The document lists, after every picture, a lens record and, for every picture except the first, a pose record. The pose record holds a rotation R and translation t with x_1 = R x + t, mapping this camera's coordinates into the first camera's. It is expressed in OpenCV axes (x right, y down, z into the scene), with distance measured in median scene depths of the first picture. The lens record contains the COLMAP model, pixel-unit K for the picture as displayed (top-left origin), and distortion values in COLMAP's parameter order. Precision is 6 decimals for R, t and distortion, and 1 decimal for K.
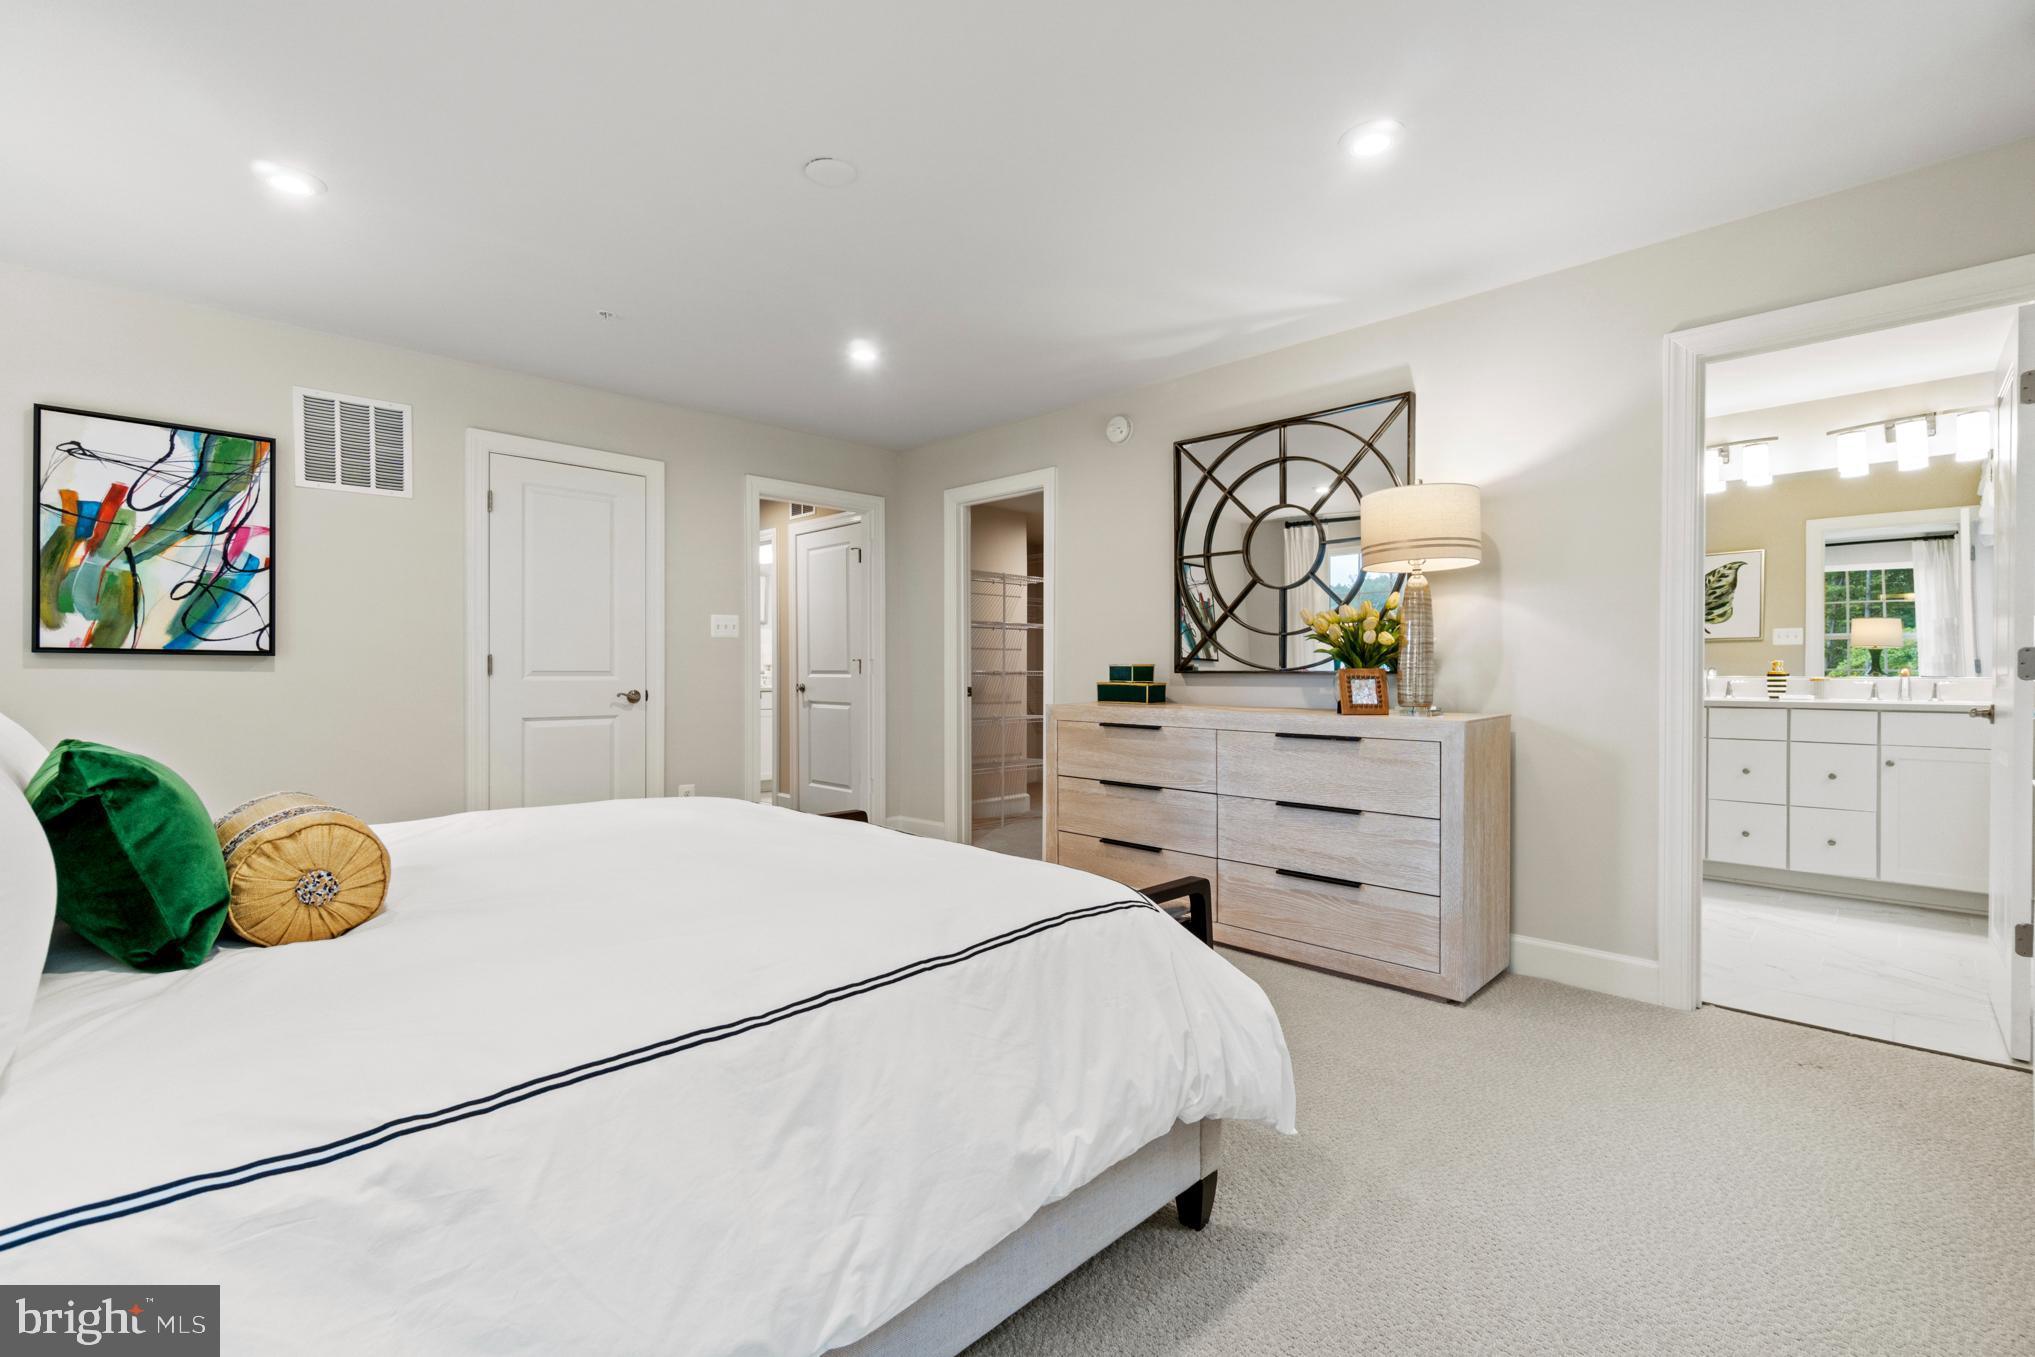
lens RADIAL K [[901.5, 0, 1004.5], [0, 901.5, 682.6], [0, 0, 1]] dist [-0.005840, -0.000222]
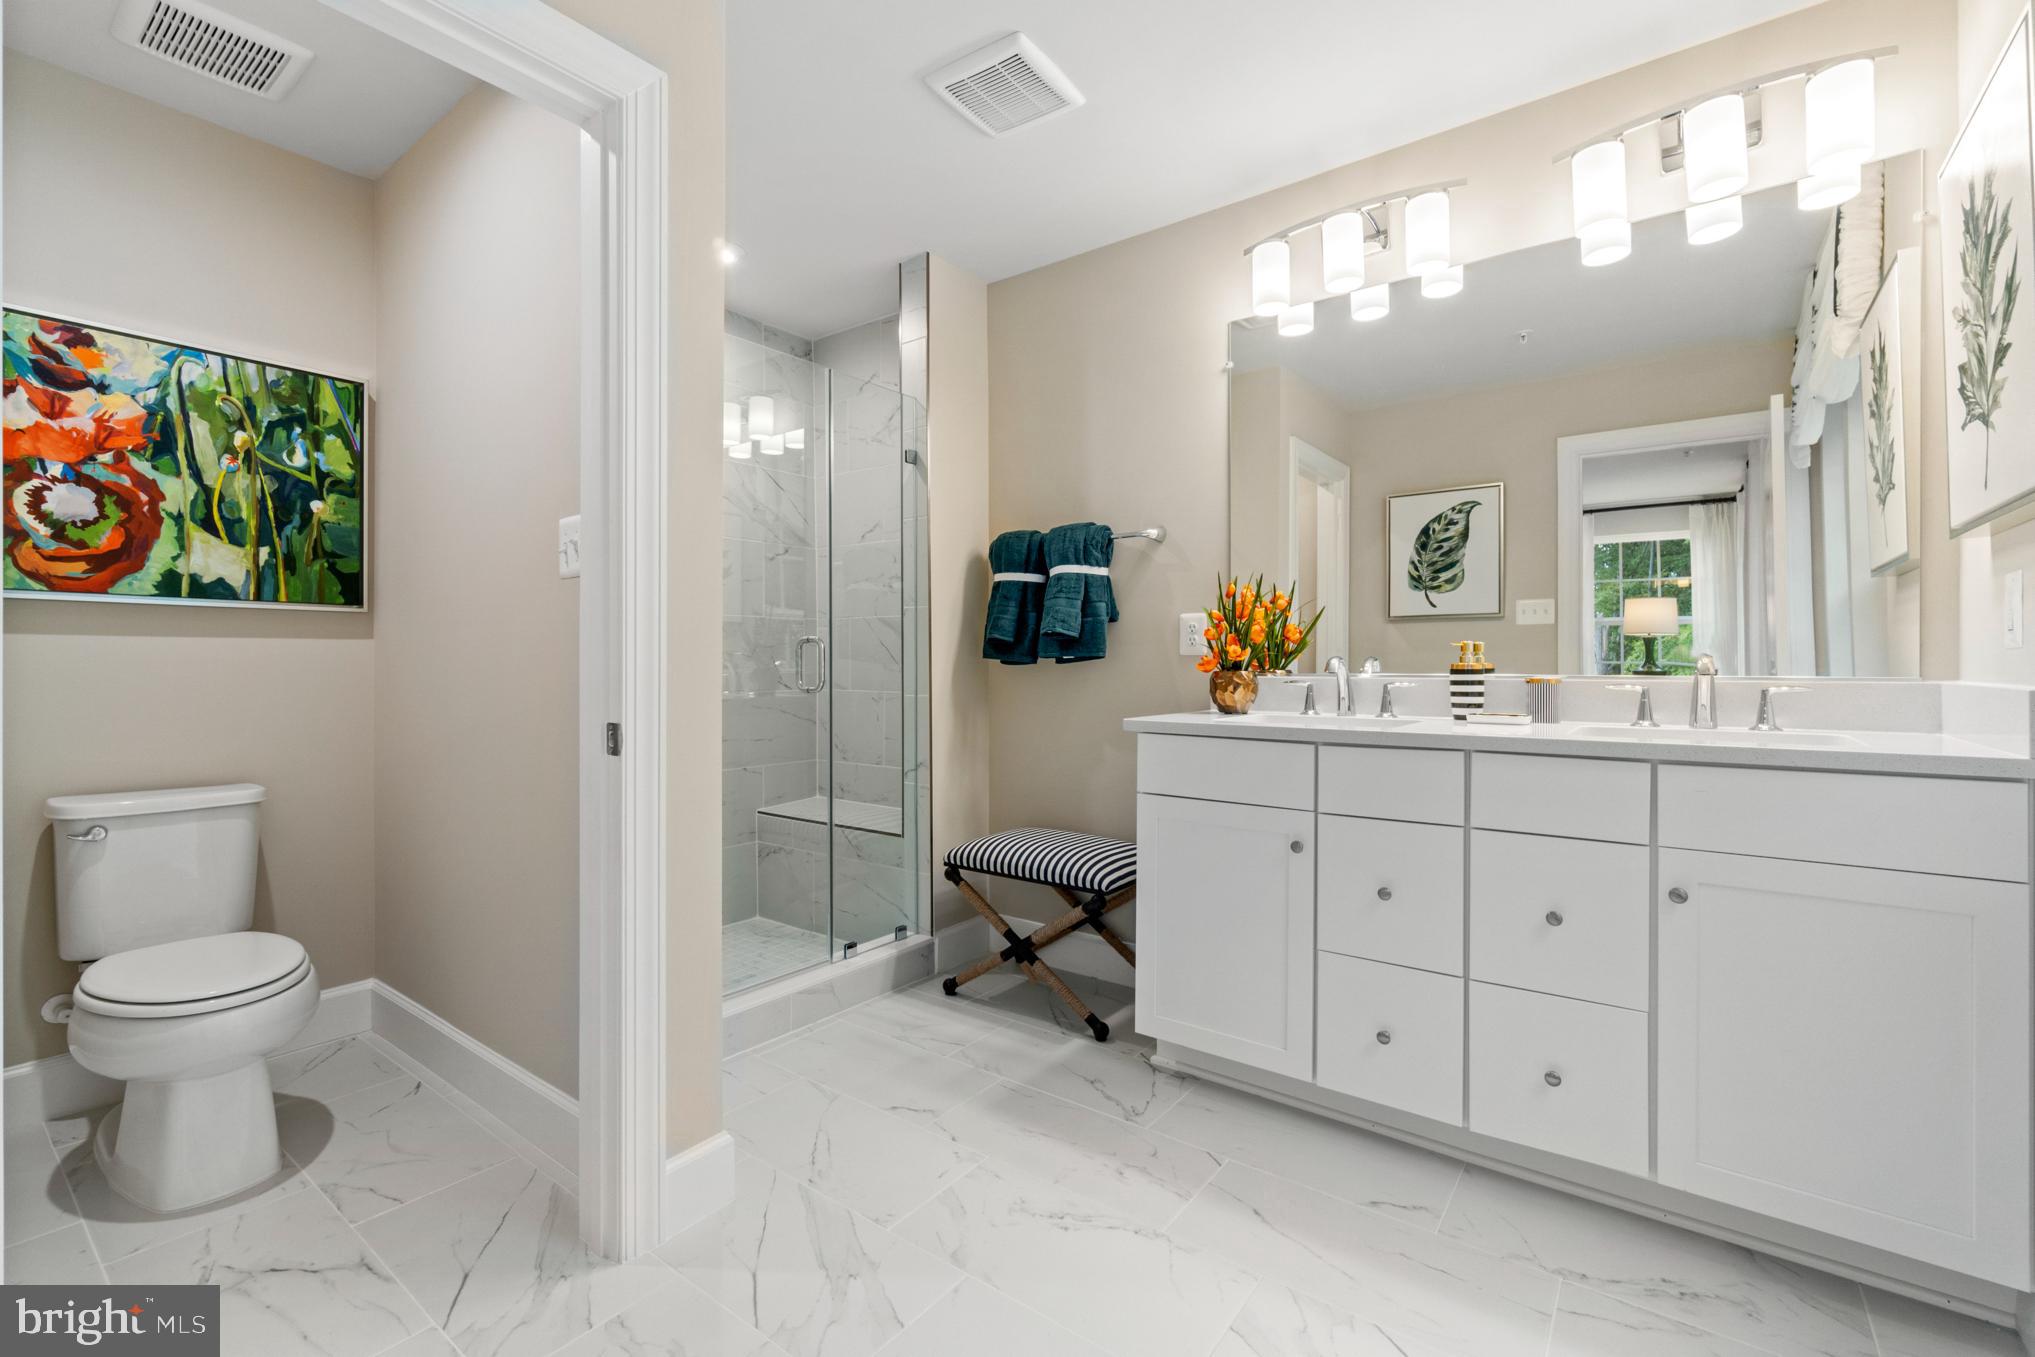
lens RADIAL K [[901.5, 0, 1026.4], [0, 901.5, 664.5], [0, 0, 1]] dist [-0.005840, -0.000222]
pose [[0.986712, 0.003209, 0.162450, 0.372597], [-0.001763, 0.999958, -0.009044, -0.004866], [-0.162472, 0.008638, 0.986675, 0.381353]]
